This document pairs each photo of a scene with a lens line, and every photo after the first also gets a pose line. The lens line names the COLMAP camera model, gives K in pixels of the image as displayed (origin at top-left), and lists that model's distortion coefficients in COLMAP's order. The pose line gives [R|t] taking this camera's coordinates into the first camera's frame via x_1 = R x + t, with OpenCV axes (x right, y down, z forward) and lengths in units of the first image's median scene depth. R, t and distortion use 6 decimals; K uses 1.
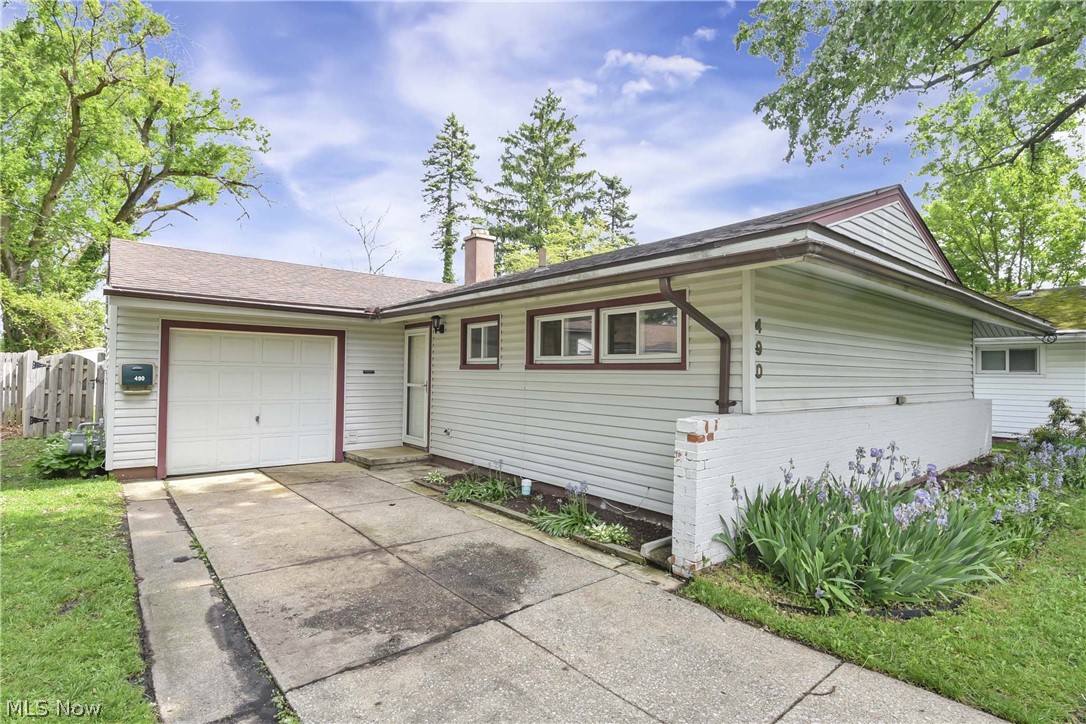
lens RADIAL K [[475.0, 0, 550.1], [0, 475.0, 361.1], [0, 0, 1]] dist [-0.002149, -0.005633]
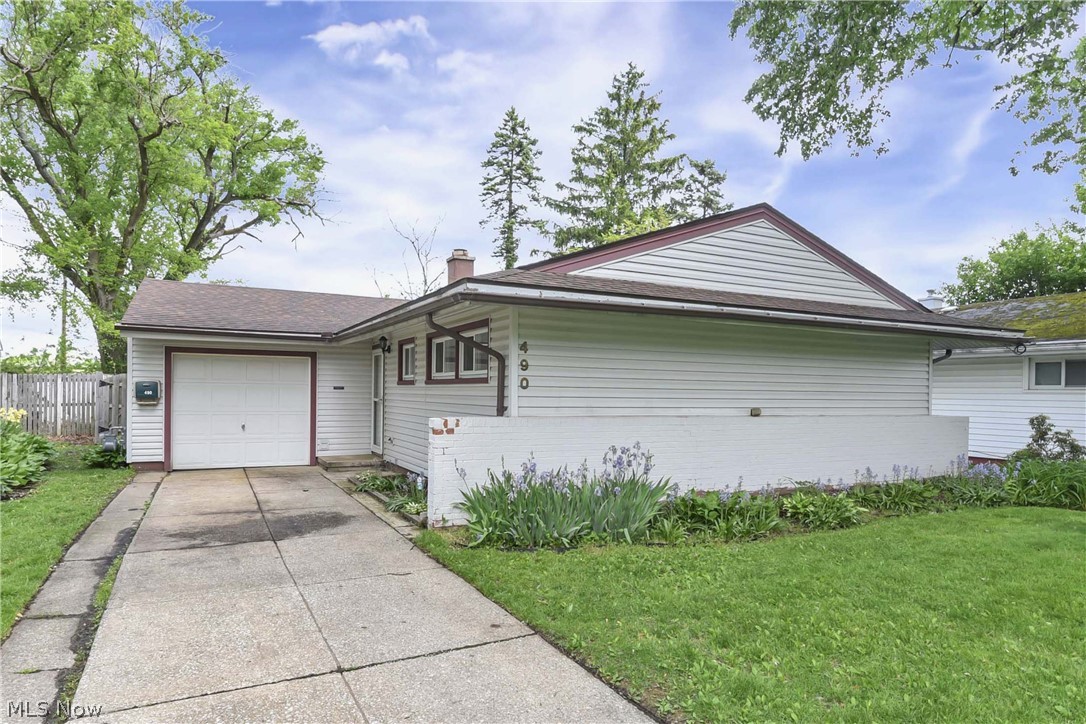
lens RADIAL K [[559.1, 0, 558.5], [0, 559.1, 391.1], [0, 0, 1]] dist [-0.003338, -0.001032]
pose [[0.981244, -0.001921, -0.192763, 0.128818], [0.006061, 0.999763, 0.020892, 0.001833], [0.192677, -0.021668, 0.981023, -0.068506]]
